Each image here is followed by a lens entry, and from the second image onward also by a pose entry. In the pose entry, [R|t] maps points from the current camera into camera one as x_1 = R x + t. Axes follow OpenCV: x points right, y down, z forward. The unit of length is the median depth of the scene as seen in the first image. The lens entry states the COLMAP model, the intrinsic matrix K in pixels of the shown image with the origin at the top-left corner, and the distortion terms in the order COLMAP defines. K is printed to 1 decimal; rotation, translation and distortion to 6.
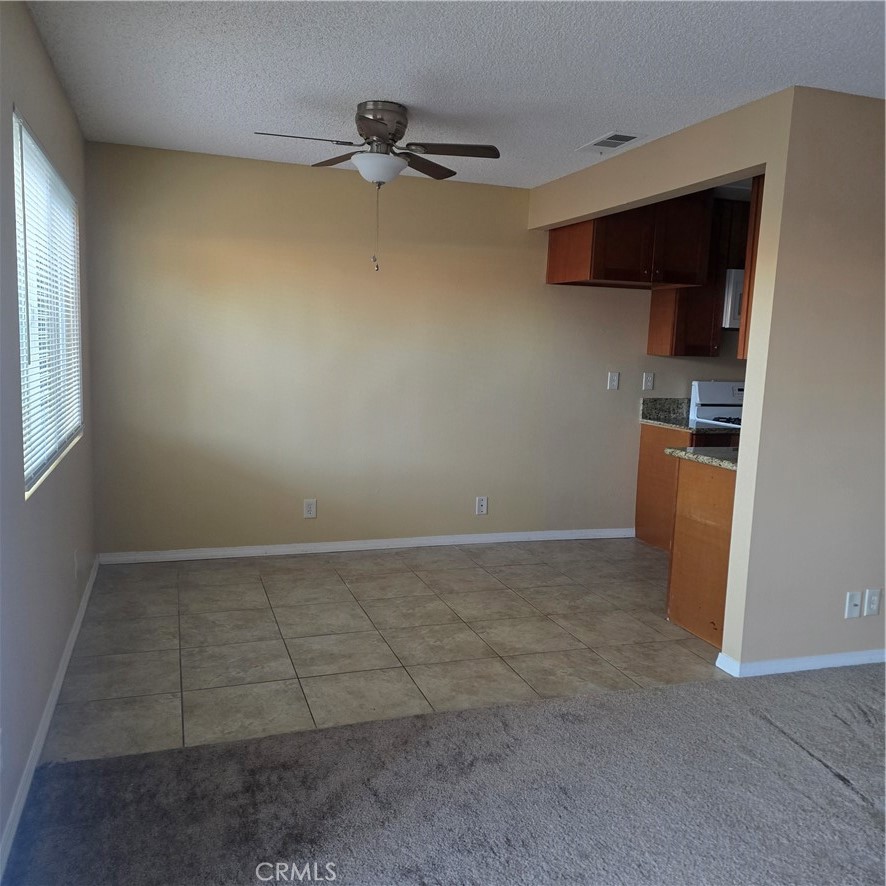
lens RADIAL K [[785.7, 0, 440.6], [0, 785.7, 457.7], [0, 0, 1]] dist [0.067038, -0.005727]
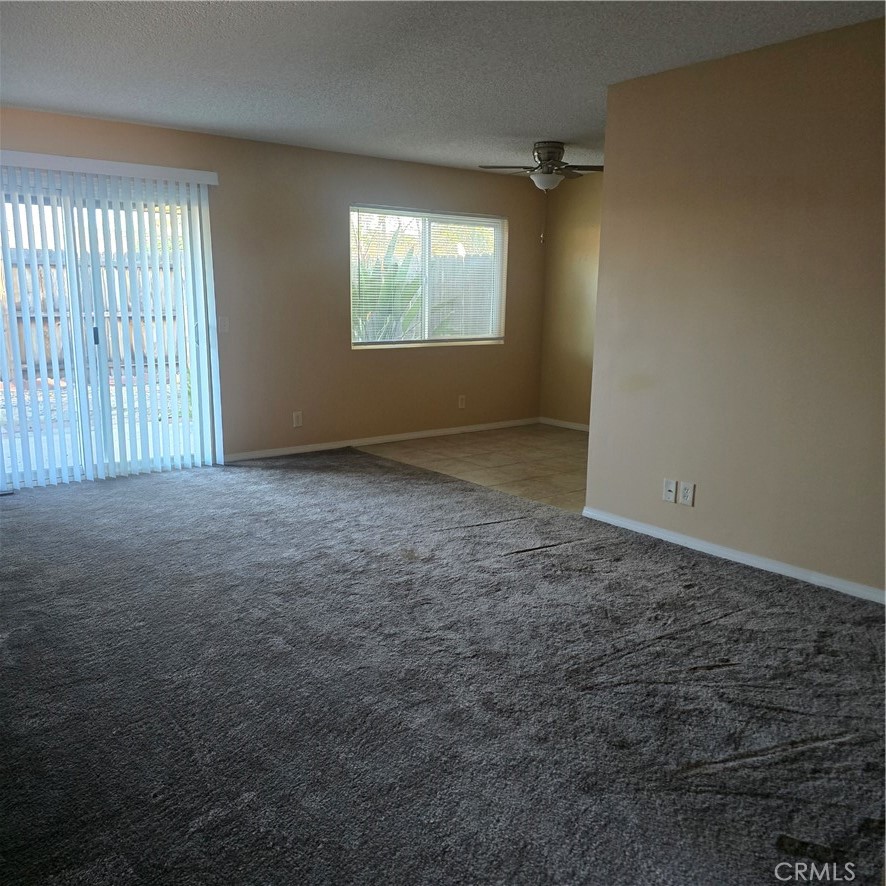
lens RADIAL K [[785.7, 0, 440.6], [0, 785.7, 457.7], [0, 0, 1]] dist [0.067038, -0.005727]
pose [[0.335201, 0.160837, -0.928316, 1.511703], [-0.139033, 0.982977, 0.120105, 0.040379], [0.931832, 0.088807, 0.351857, 0.251742]]
